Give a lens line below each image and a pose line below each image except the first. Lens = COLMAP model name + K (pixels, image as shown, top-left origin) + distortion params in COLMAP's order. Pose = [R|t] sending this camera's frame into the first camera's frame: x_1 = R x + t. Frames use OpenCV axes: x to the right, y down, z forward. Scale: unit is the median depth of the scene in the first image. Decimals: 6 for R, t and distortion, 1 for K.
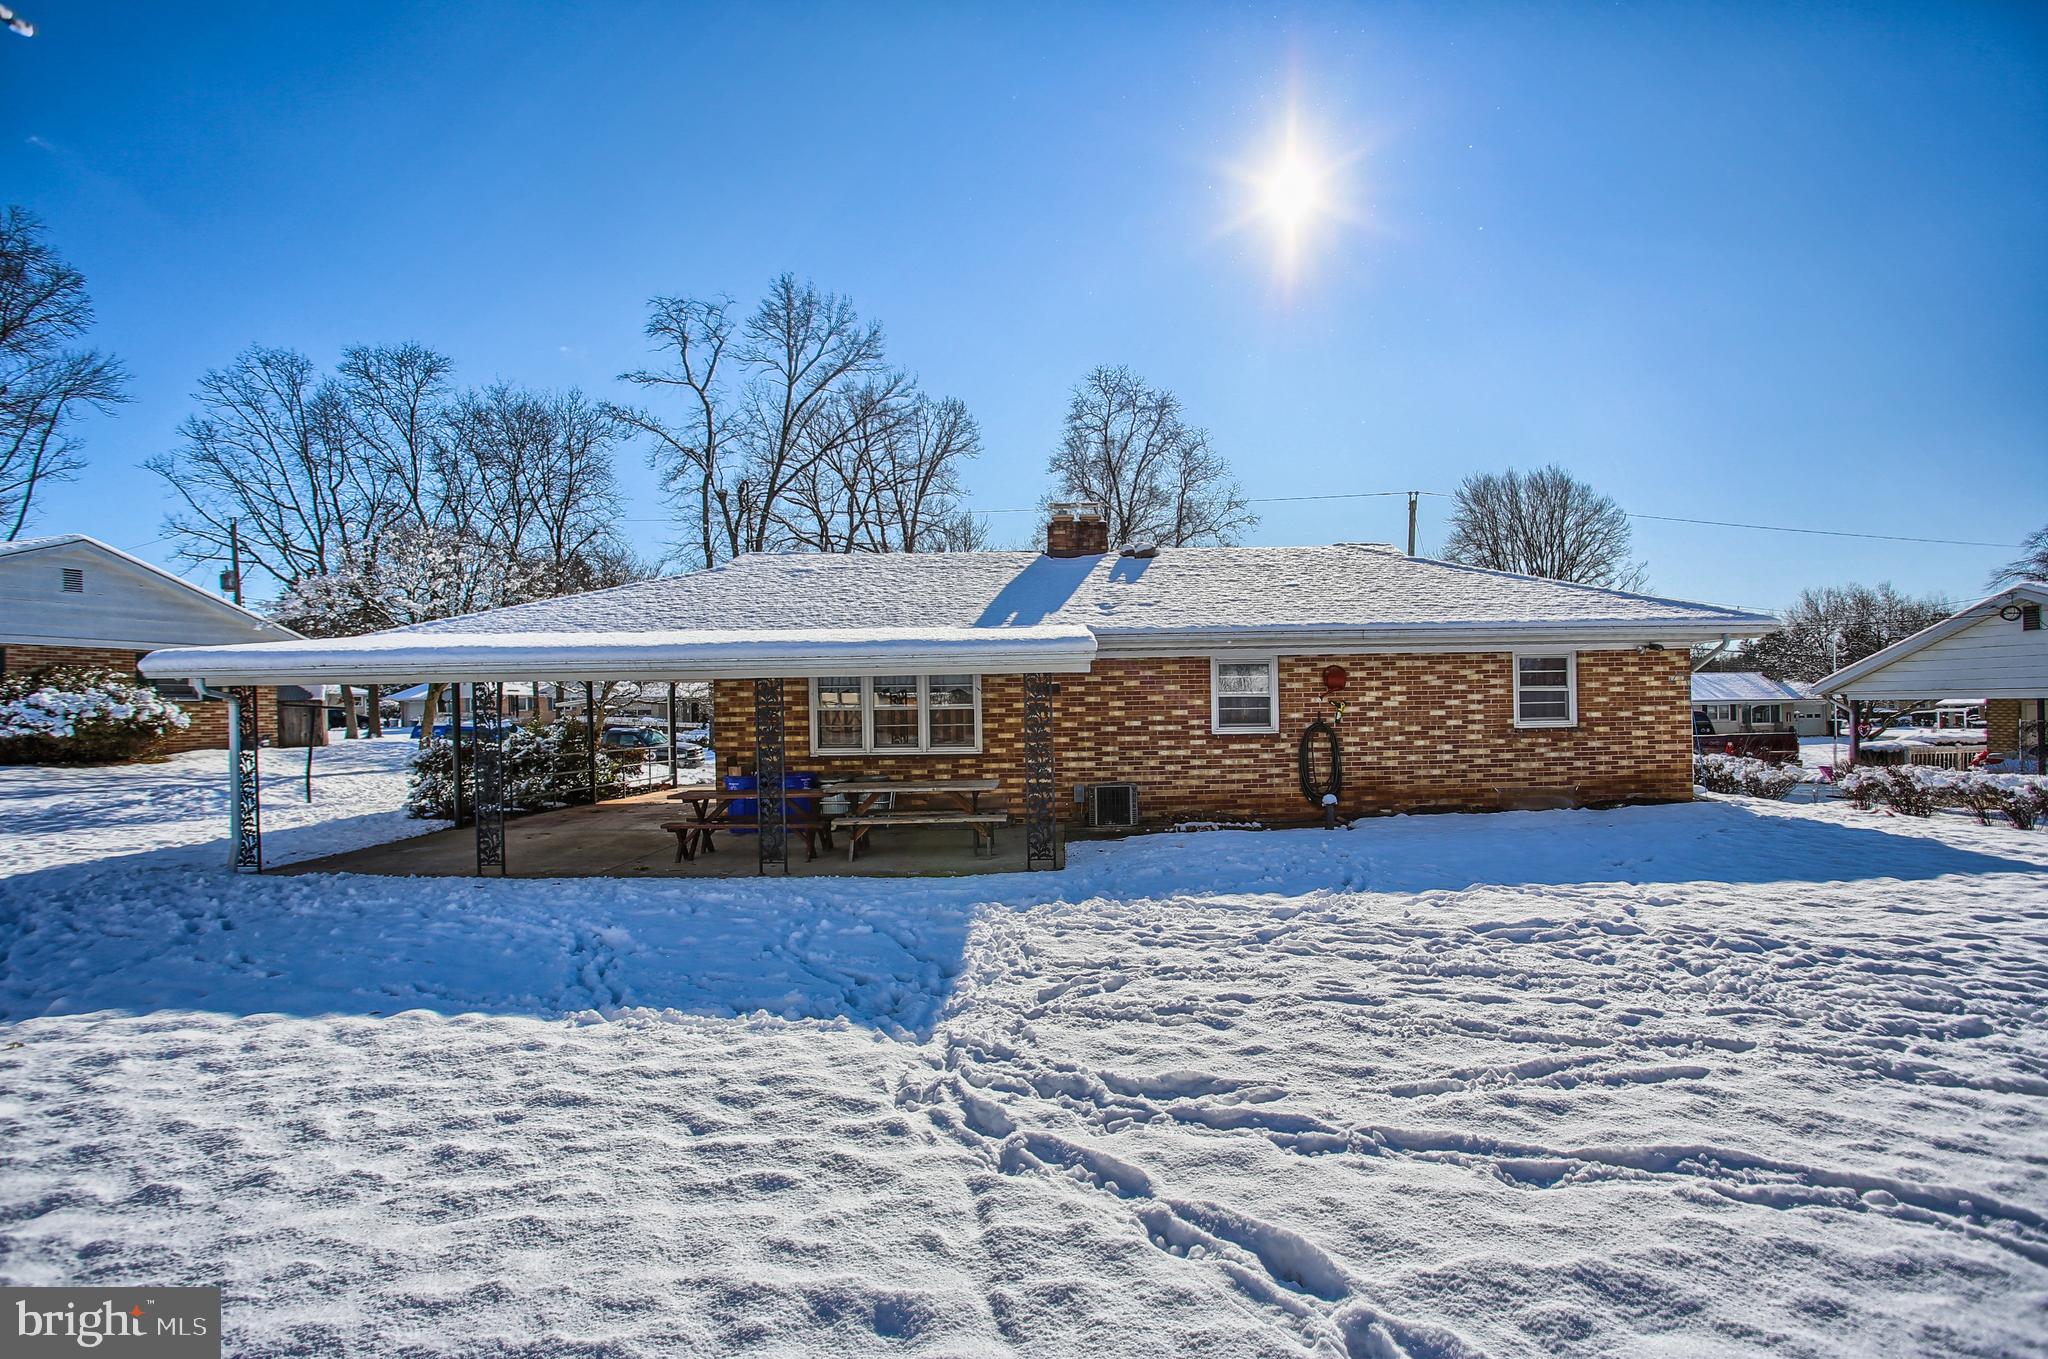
lens RADIAL K [[1028.7, 0, 1062.0], [0, 1028.7, 685.0], [0, 0, 1]] dist [-0.072868, 0.033109]
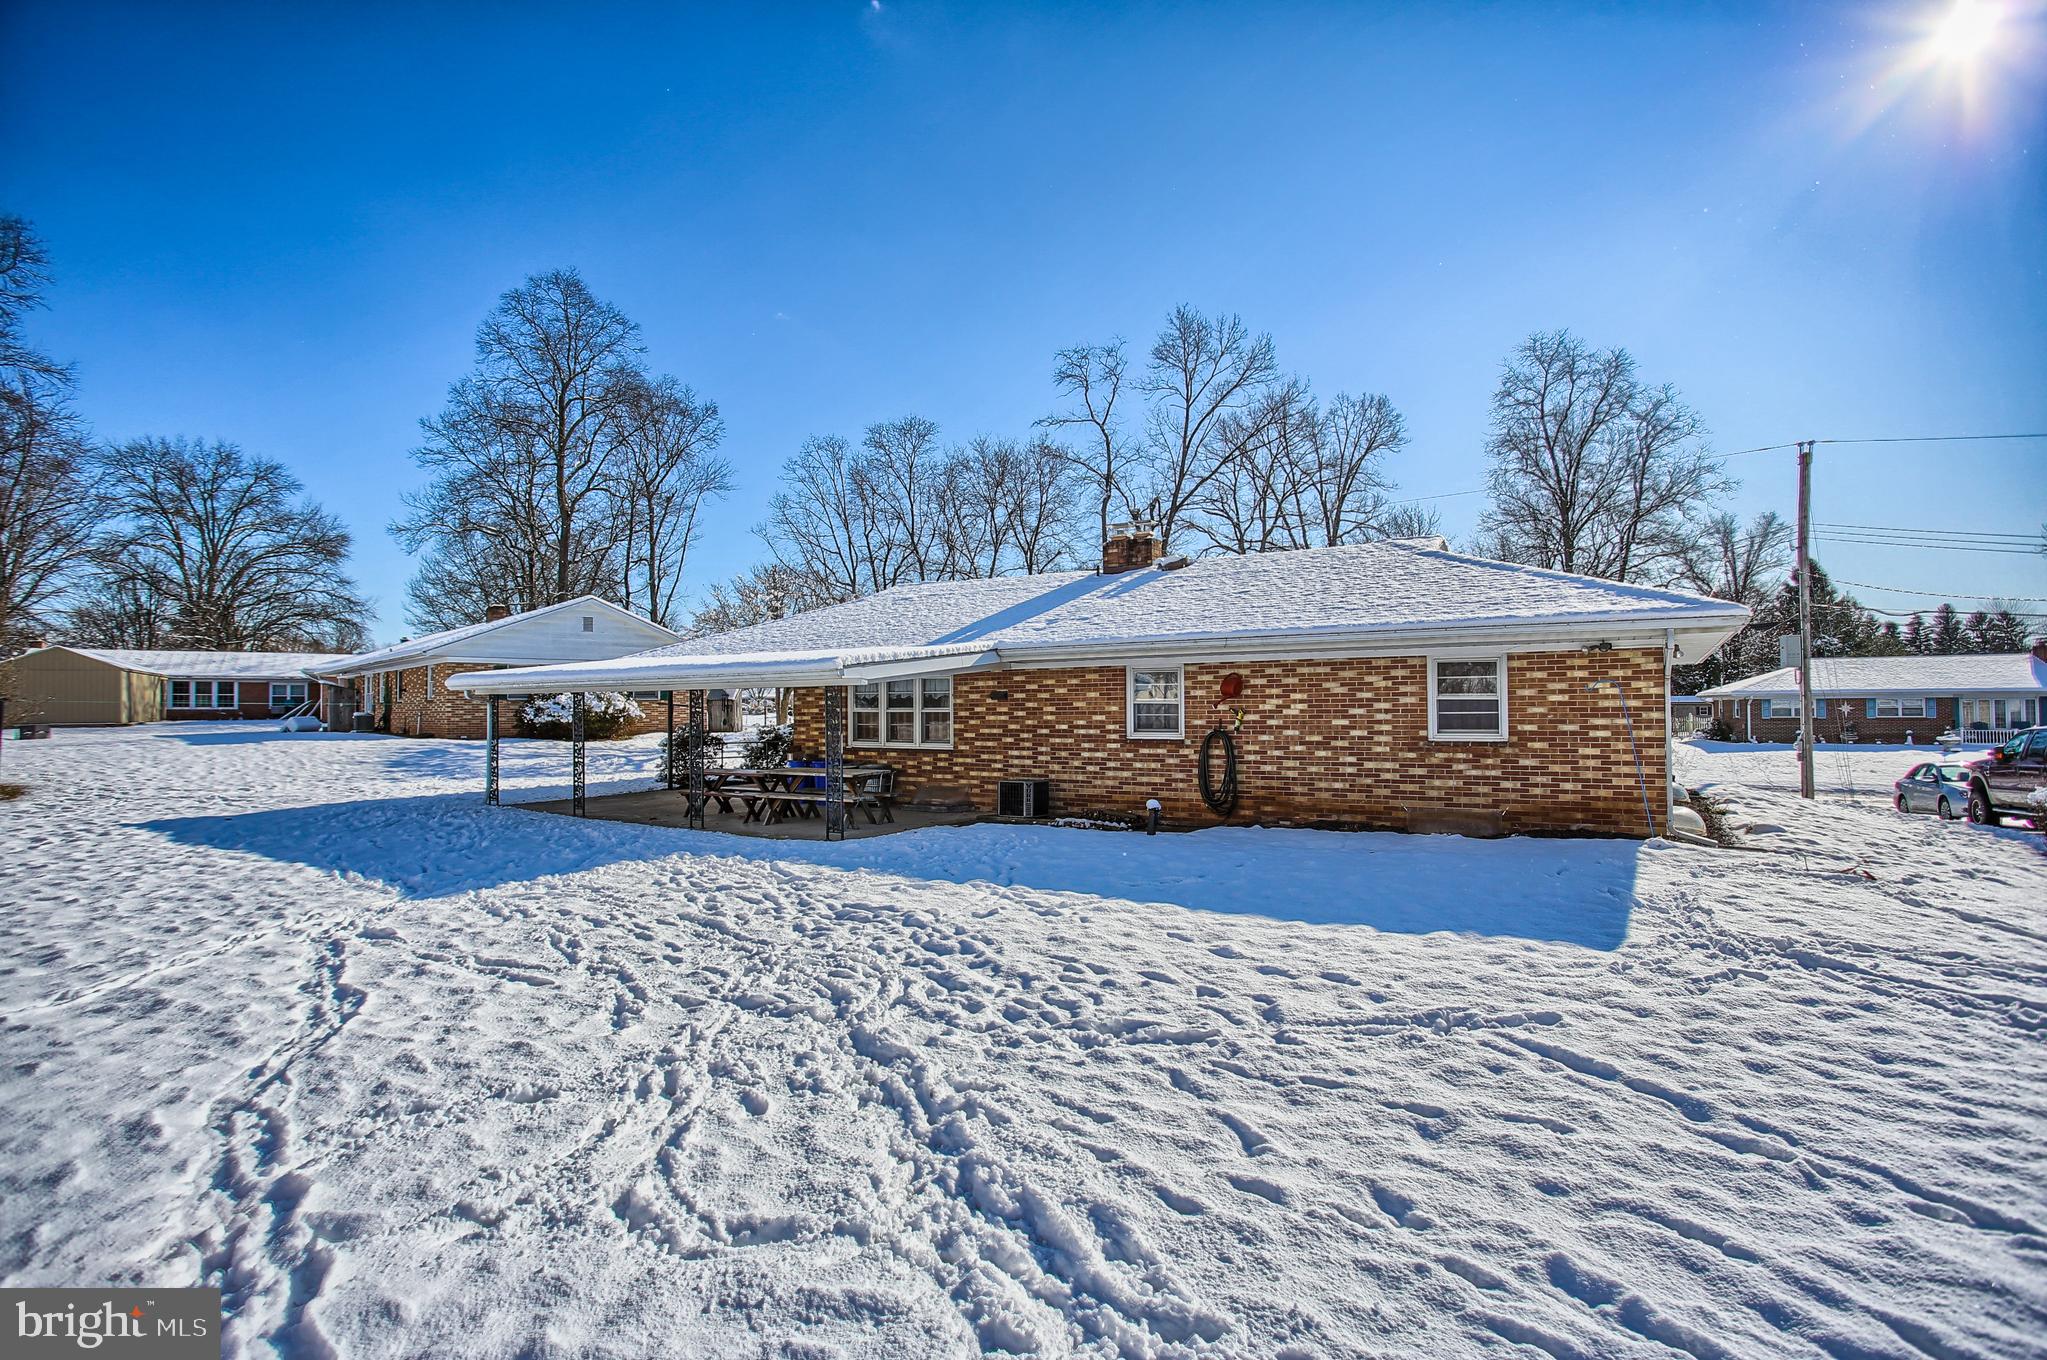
lens RADIAL K [[1028.2, 0, 1061.4], [0, 1028.2, 685.5], [0, 0, 1]] dist [-0.072868, 0.033109]
pose [[0.835205, -0.001985, -0.549935, 0.670814], [0.003455, 0.999993, 0.001638, -0.008966], [0.549927, -0.003268, 0.835206, 0.073208]]
